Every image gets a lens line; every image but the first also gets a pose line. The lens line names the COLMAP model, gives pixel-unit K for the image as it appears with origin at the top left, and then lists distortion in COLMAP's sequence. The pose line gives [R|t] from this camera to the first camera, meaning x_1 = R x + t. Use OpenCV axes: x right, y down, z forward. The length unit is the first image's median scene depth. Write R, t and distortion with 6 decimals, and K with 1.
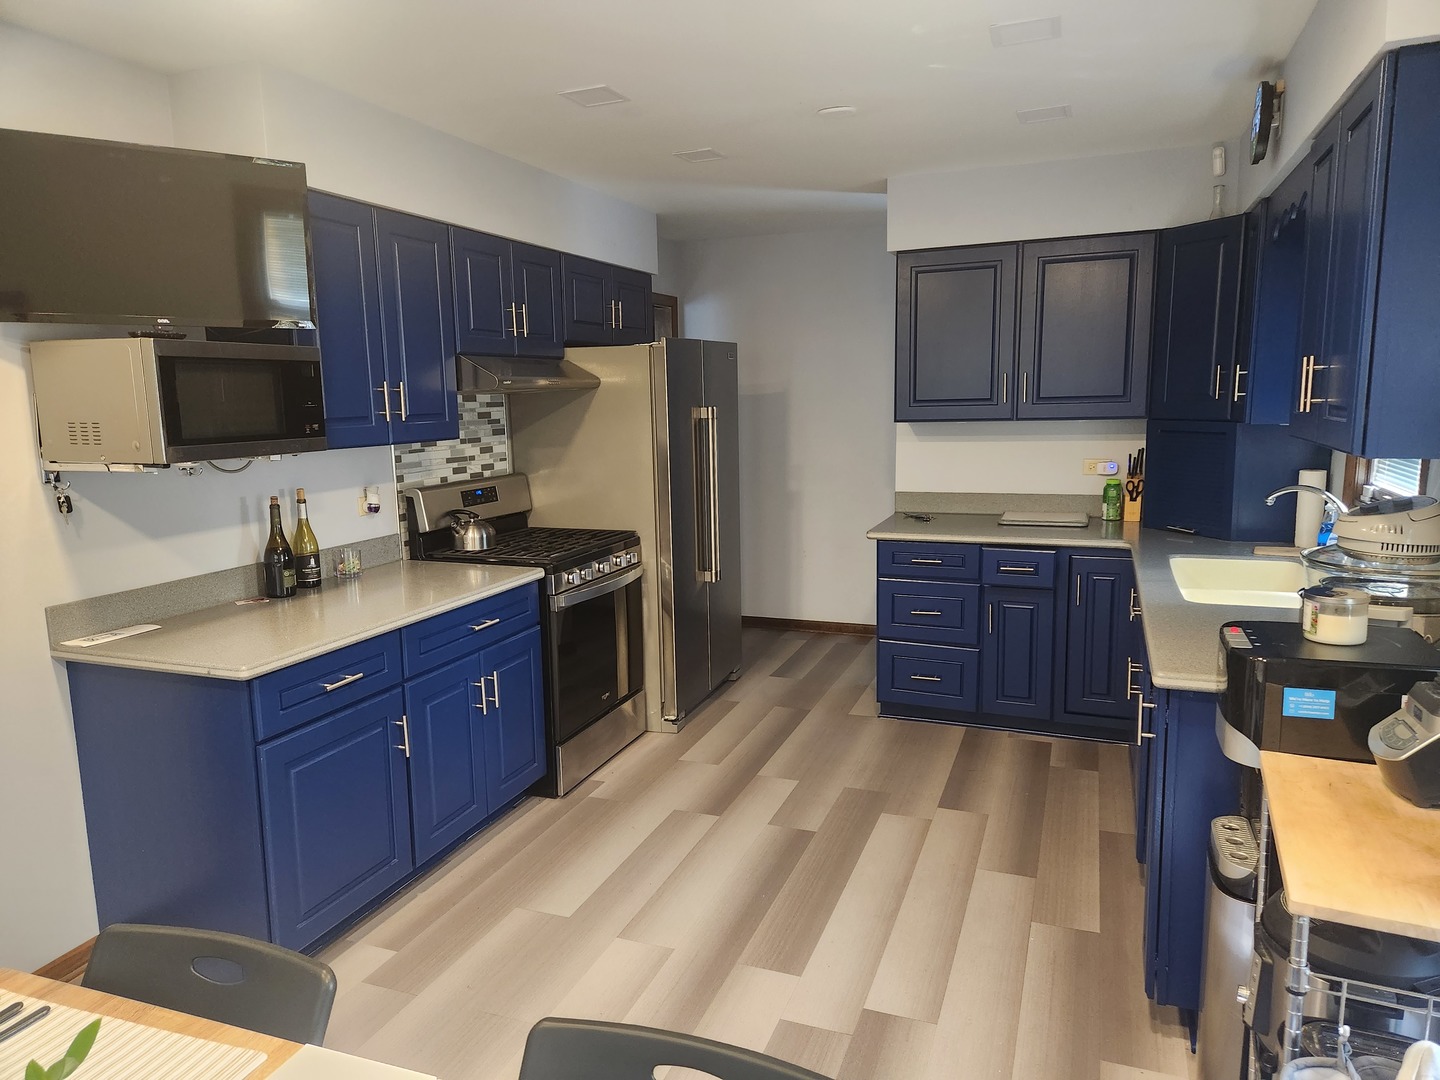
lens RADIAL K [[974.3, 0, 712.0], [0, 974.3, 536.3], [0, 0, 1]] dist [0.070204, -0.014738]
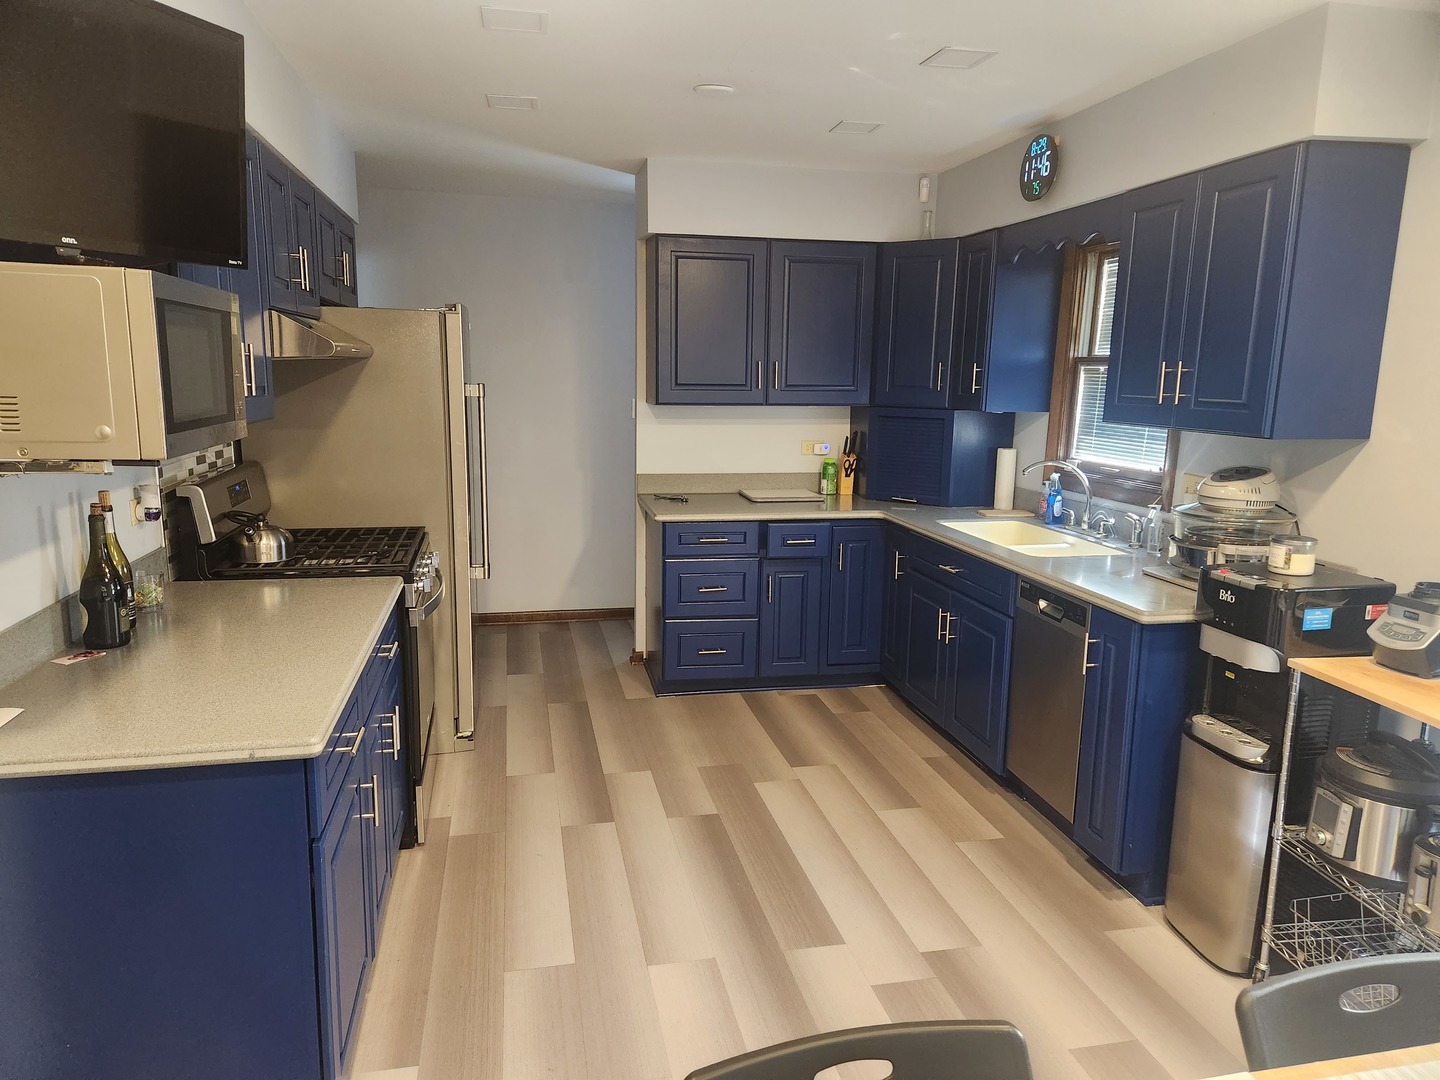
lens RADIAL K [[974.3, 0, 717.6], [0, 974.3, 547.8], [0, 0, 1]] dist [0.070204, -0.014738]
pose [[0.834115, -0.068037, 0.547378, -0.359880], [0.050840, 0.997622, 0.046529, -0.015054], [-0.549242, -0.010982, 0.835591, 0.137771]]
